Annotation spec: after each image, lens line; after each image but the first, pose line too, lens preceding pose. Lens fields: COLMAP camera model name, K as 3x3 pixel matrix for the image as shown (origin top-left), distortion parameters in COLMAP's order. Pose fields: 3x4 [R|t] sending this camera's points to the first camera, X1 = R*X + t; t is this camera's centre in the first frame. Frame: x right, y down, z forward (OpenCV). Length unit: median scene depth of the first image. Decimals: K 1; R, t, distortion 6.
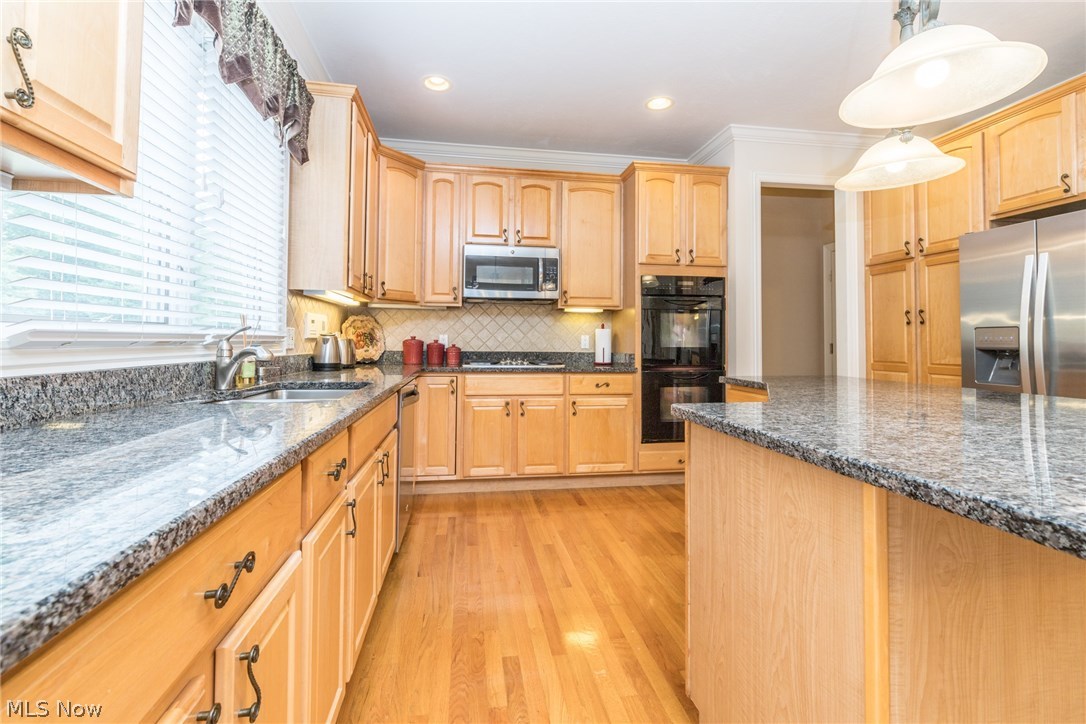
lens RADIAL K [[468.7, 0, 538.9], [0, 468.7, 329.1], [0, 0, 1]] dist [-0.000252, 0.000031]
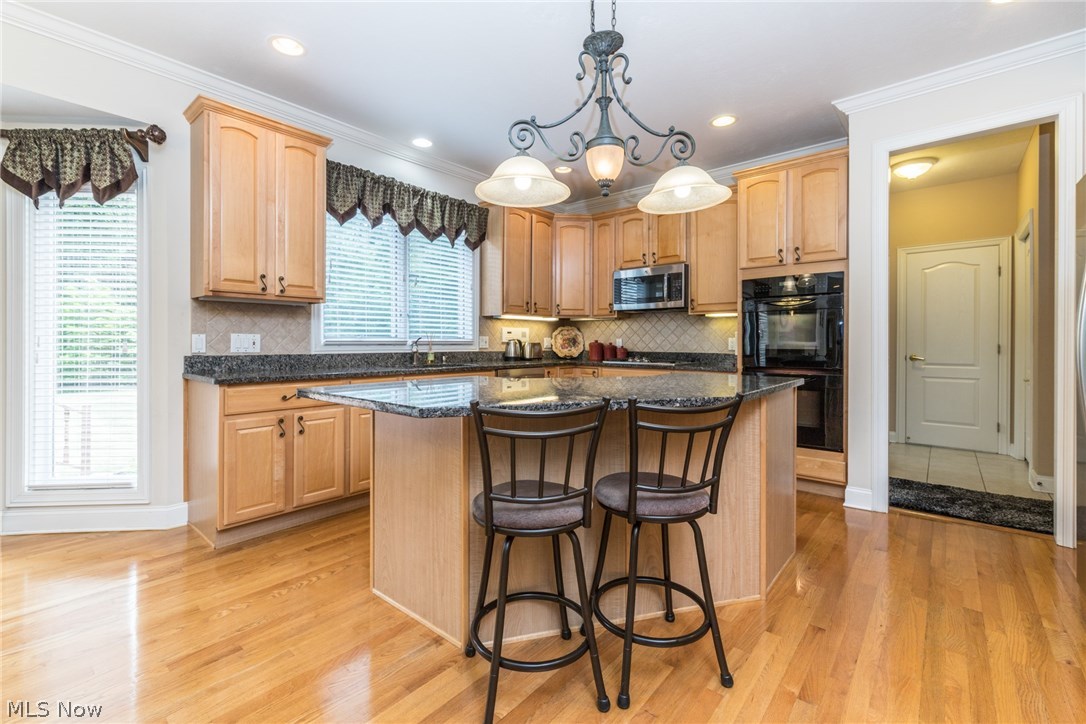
lens RADIAL K [[468.7, 0, 557.8], [0, 468.7, 342.5], [0, 0, 1]] dist [-0.000252, 0.000031]
pose [[0.656787, -0.005357, -0.754057, 0.740995], [0.022163, 0.999680, 0.012201, 0.002660], [0.753751, -0.024725, 0.656695, -0.002014]]
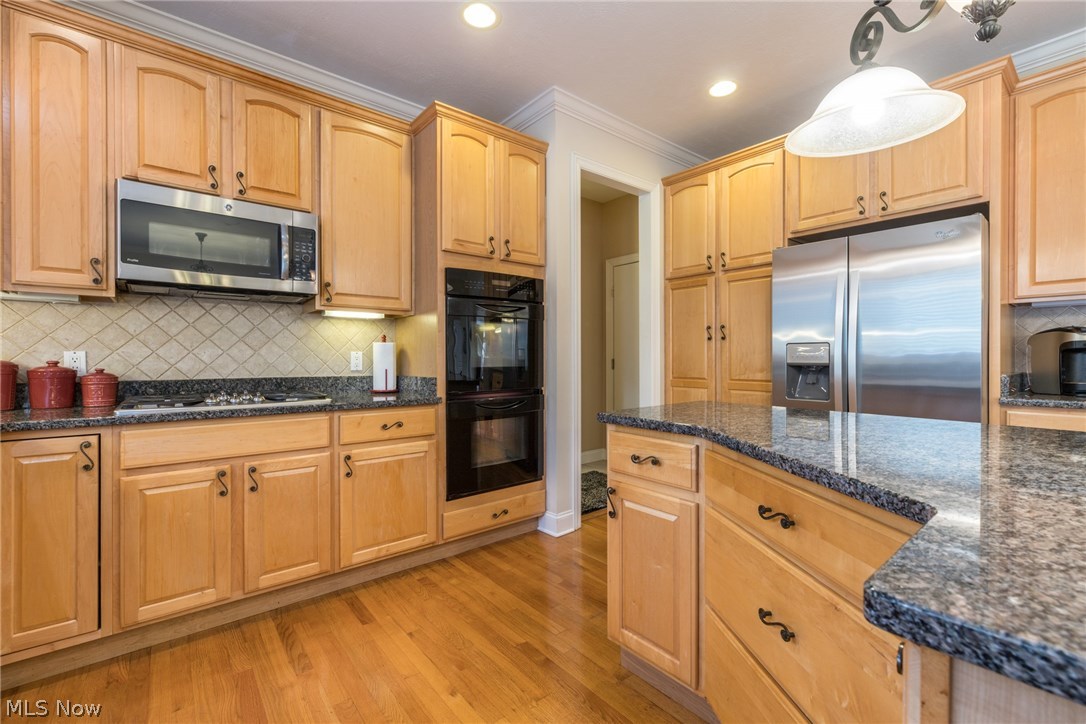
lens RADIAL K [[468.7, 0, 539.3], [0, 468.7, 359.6], [0, 0, 1]] dist [-0.000252, 0.000031]
pose [[0.865854, -0.010610, 0.500184, -0.016163], [-0.005582, 0.999508, 0.030865, 0.002754], [-0.500265, -0.029517, 0.865369, 0.309569]]
